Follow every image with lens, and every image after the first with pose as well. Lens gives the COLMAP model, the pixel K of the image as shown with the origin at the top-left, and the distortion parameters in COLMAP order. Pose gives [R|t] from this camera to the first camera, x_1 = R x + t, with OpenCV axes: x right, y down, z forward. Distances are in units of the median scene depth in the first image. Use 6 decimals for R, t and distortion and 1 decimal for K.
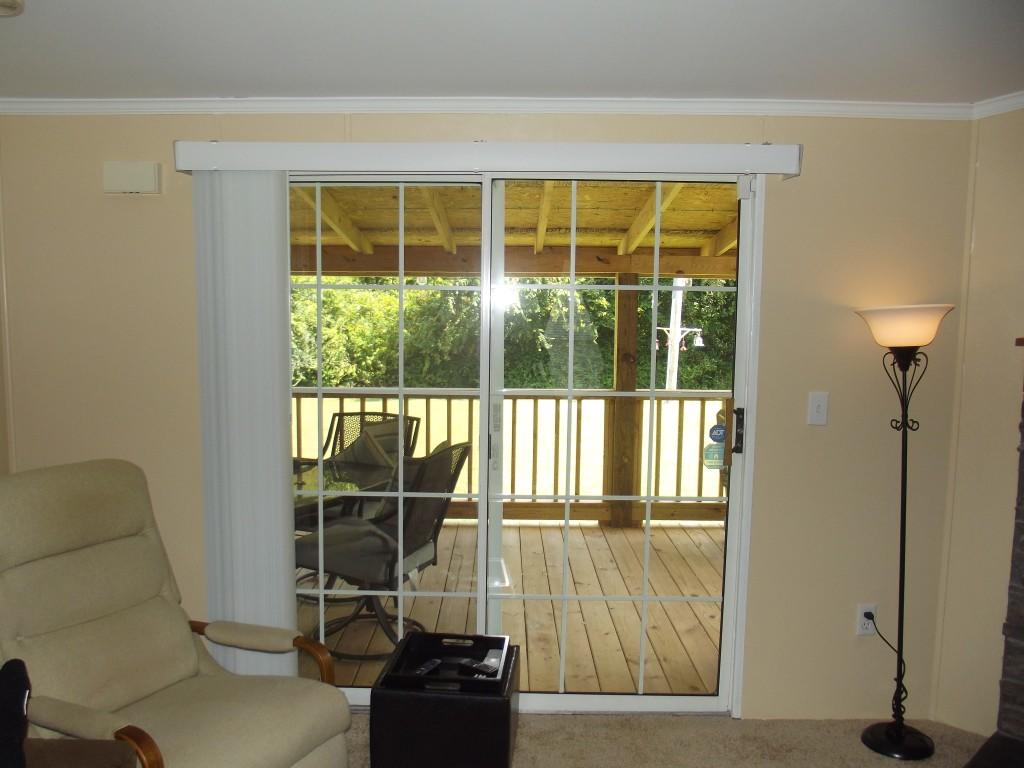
lens RADIAL K [[864.2, 0, 487.5], [0, 864.2, 402.8], [0, 0, 1]] dist [-0.057700, 0.031189]
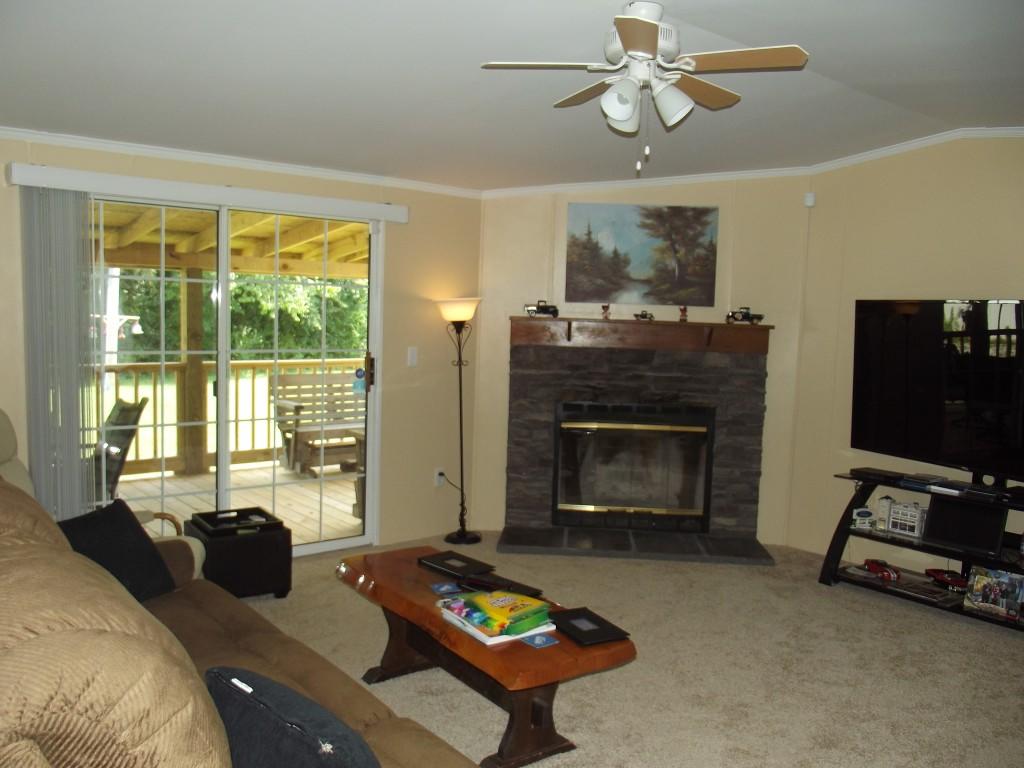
lens RADIAL K [[864.2, 0, 514.9], [0, 864.2, 383.2], [0, 0, 1]] dist [-0.057700, 0.031189]
pose [[0.751954, -0.039477, 0.658033, -0.635265], [0.047004, 0.998875, 0.006212, 0.061405], [-0.657538, 0.026259, 0.752964, -0.469262]]
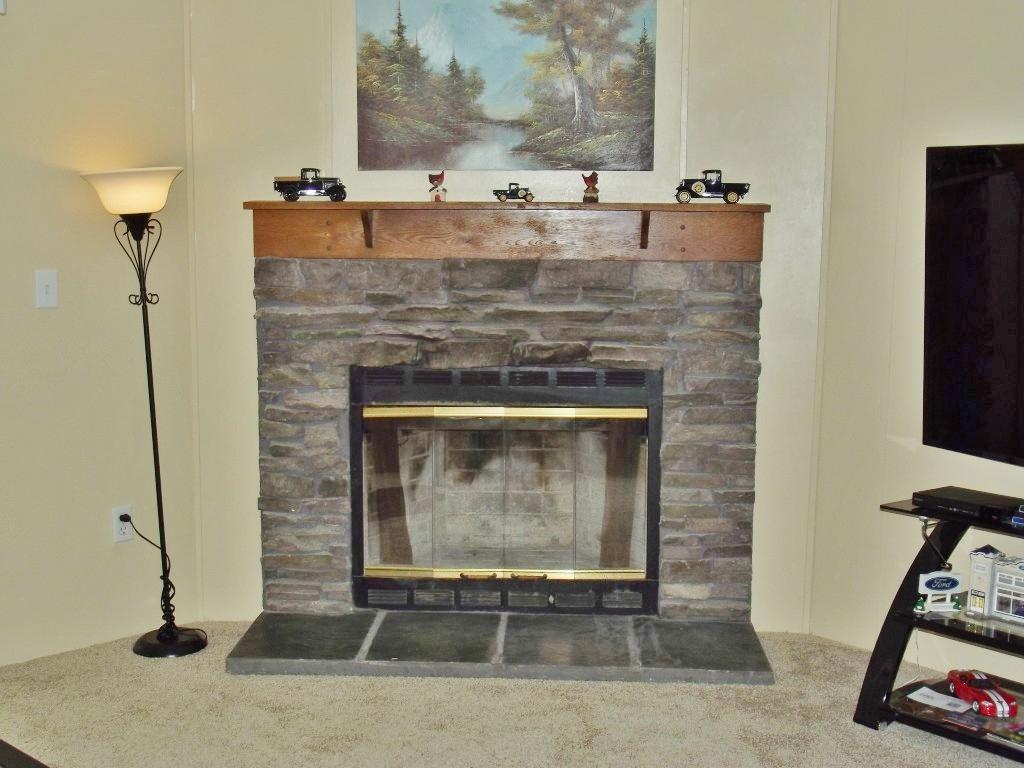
lens RADIAL K [[1398.4, 0, 501.4], [0, 1398.4, 388.5], [0, 0, 1]] dist [-0.004191, 0.000000]
pose [[0.733805, -0.100319, 0.671912, -0.246154], [0.076970, 0.994946, 0.064489, 0.053098], [-0.674985, 0.004395, 0.737818, -0.364697]]
